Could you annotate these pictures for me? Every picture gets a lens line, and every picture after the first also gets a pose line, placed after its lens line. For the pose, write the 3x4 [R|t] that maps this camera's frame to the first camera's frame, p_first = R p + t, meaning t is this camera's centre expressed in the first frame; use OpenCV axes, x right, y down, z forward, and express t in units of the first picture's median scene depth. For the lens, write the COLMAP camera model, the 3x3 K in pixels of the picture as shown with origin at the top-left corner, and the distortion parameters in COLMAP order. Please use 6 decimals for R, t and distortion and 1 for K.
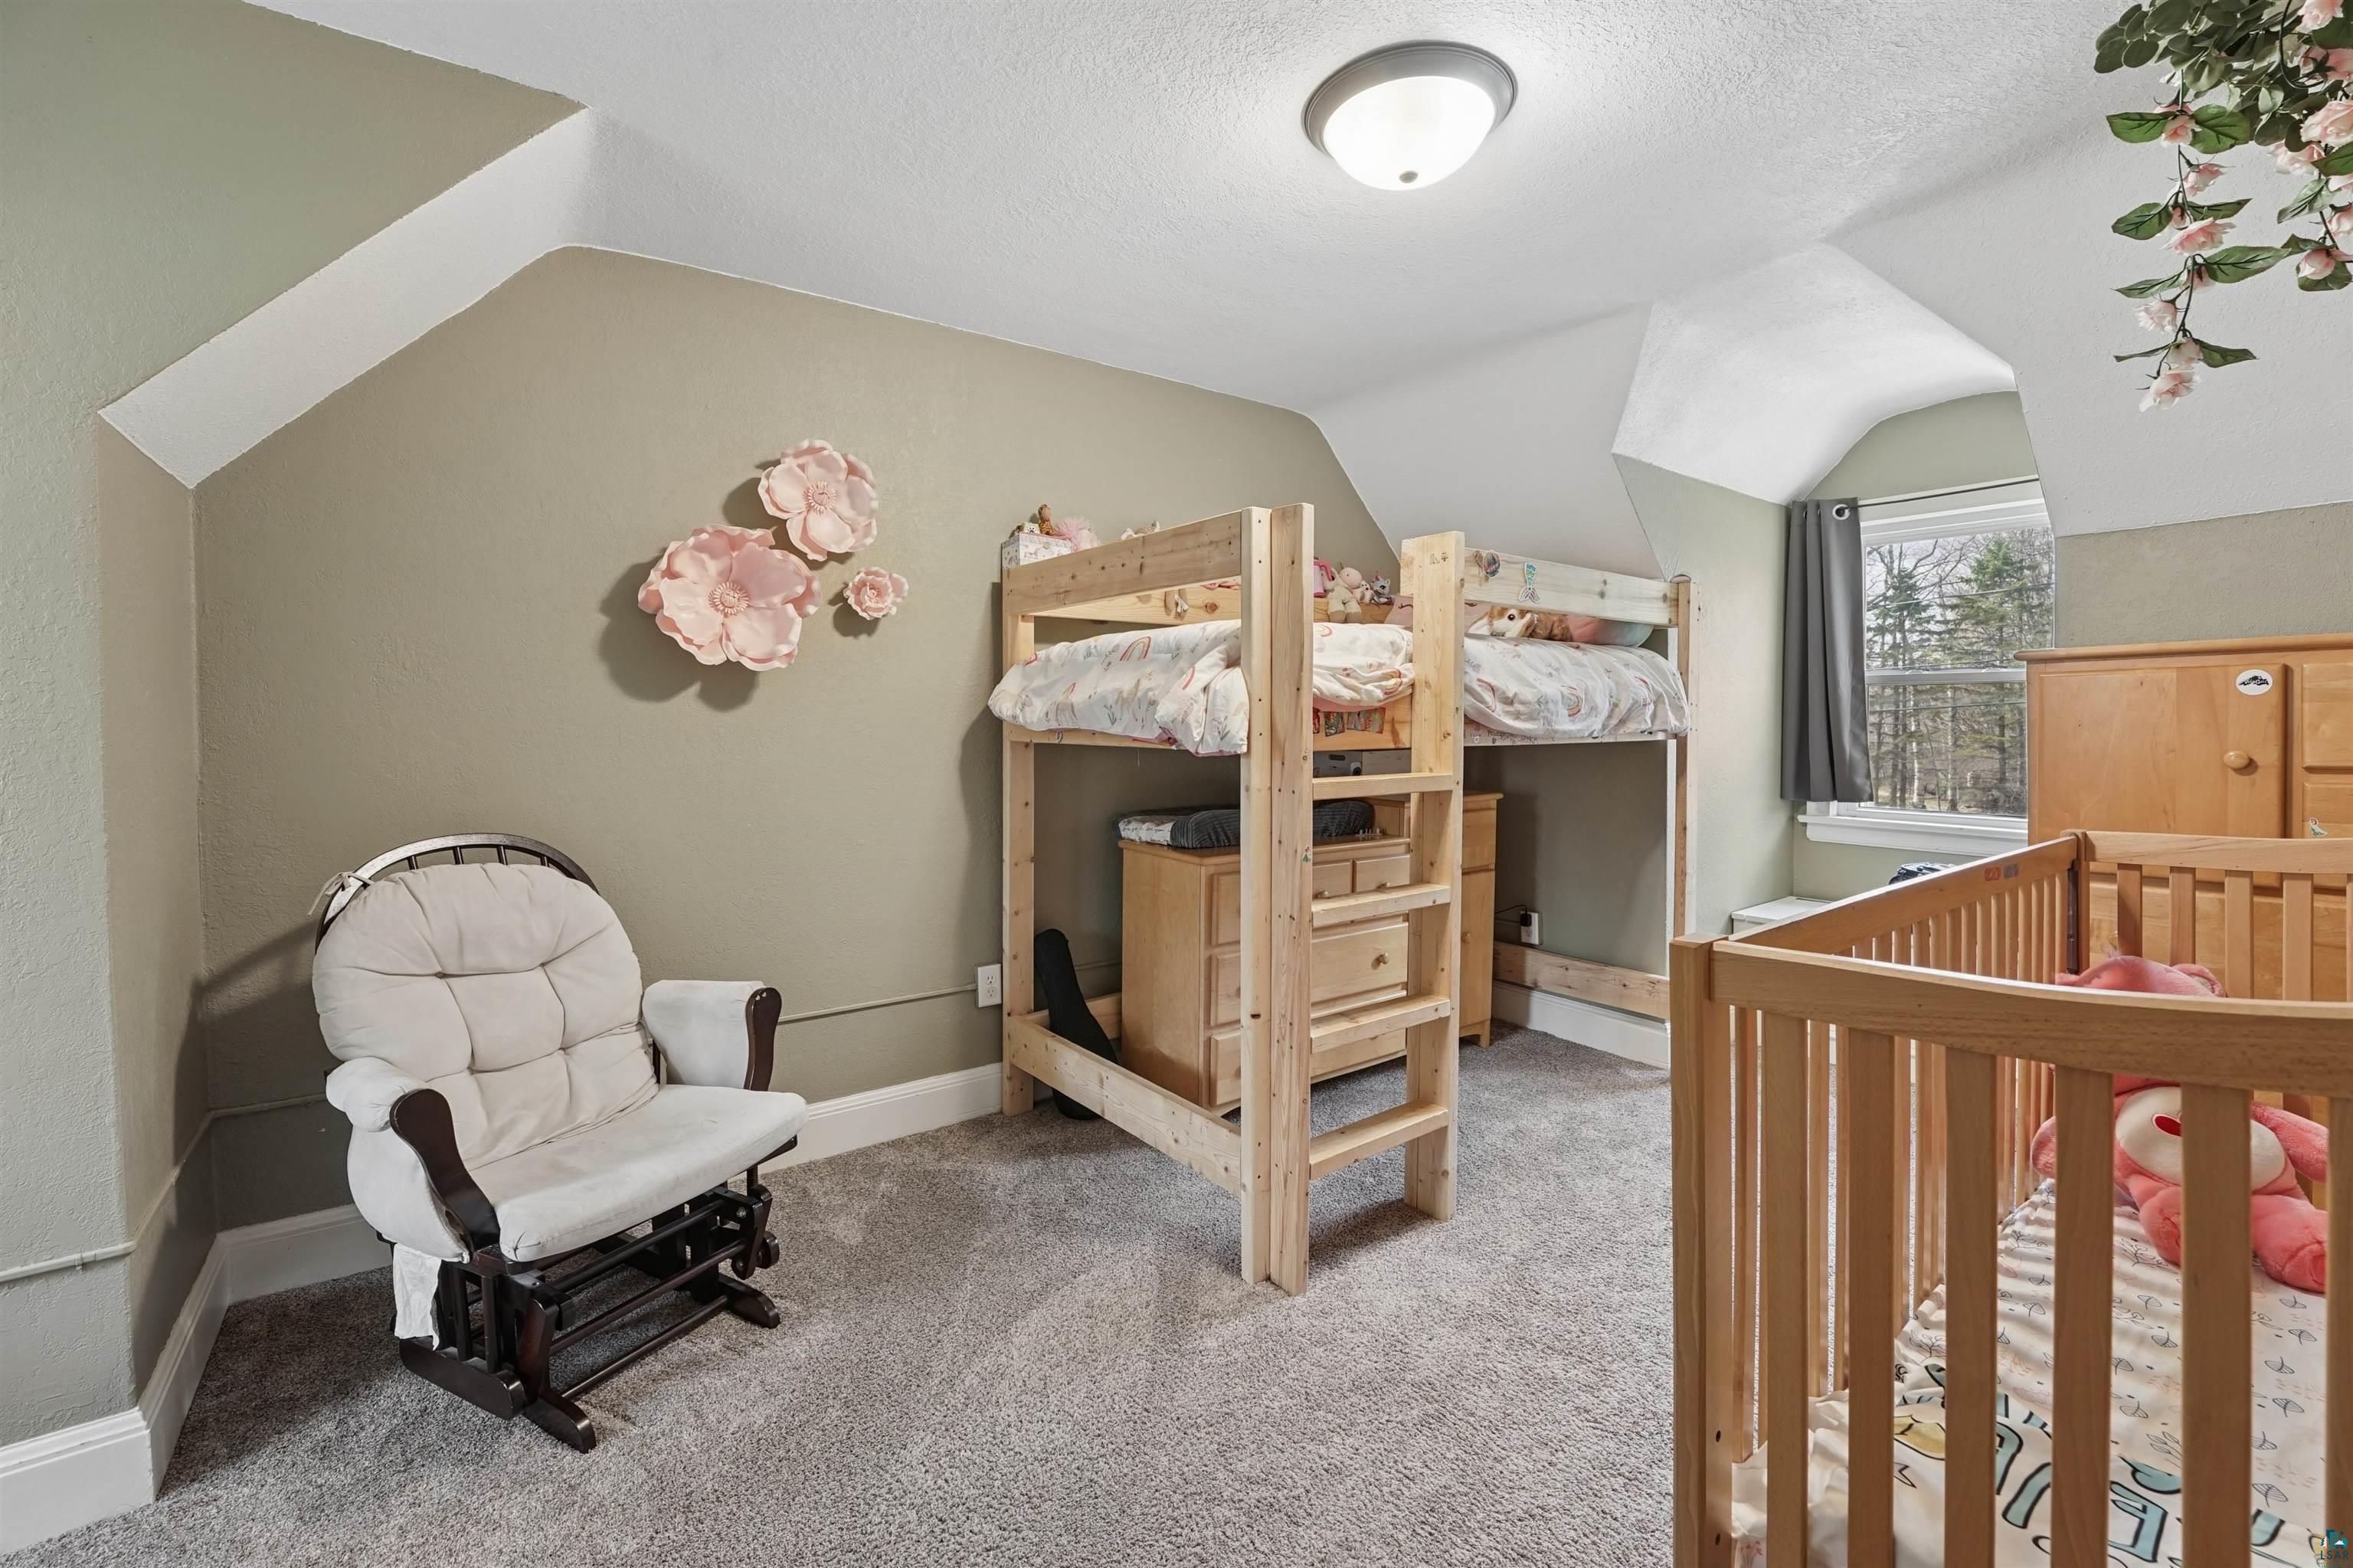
lens RADIAL K [[989.0, 0, 1180.4], [0, 989.0, 720.8], [0, 0, 1]] dist [-0.000123, -0.000038]
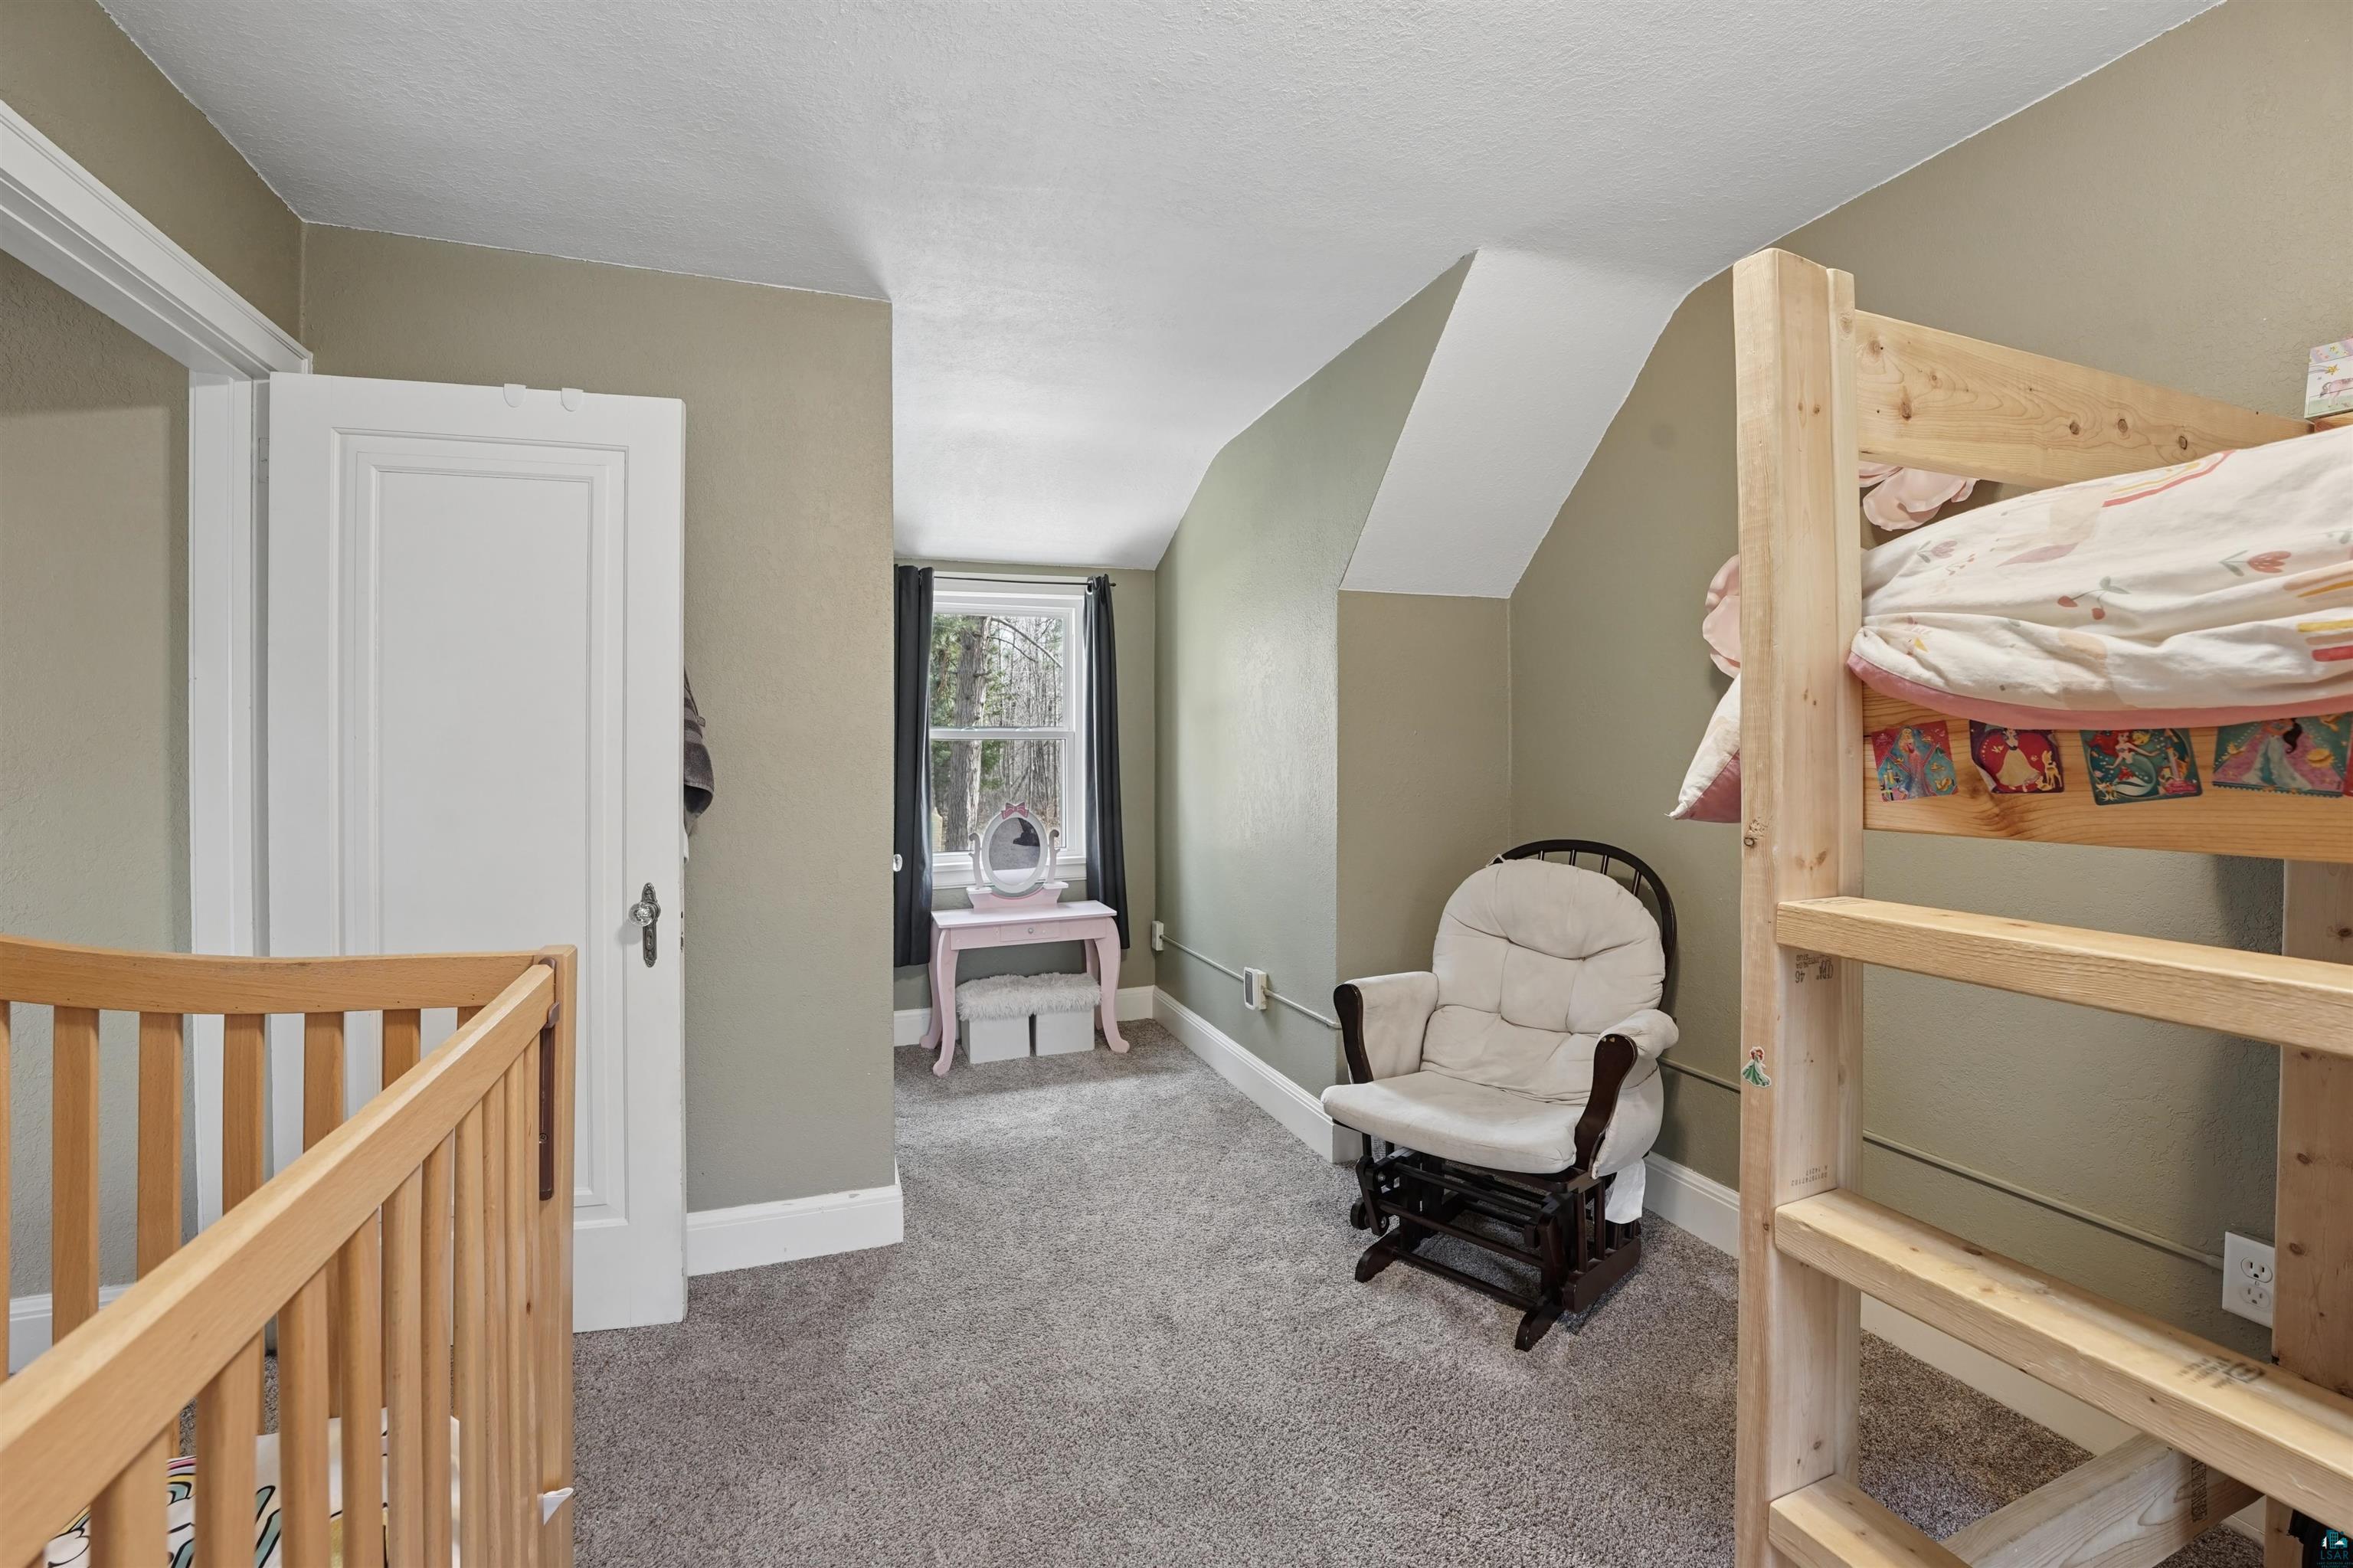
lens RADIAL K [[1010.3, 0, 1179.4], [0, 1010.3, 741.1], [0, 0, 1]] dist [-0.000693, -0.000074]
pose [[-0.269215, -0.002699, -0.963076, 0.581205], [0.001927, 0.999993, -0.003341, -0.004311], [0.963078, -0.002755, -0.269207, 0.807719]]
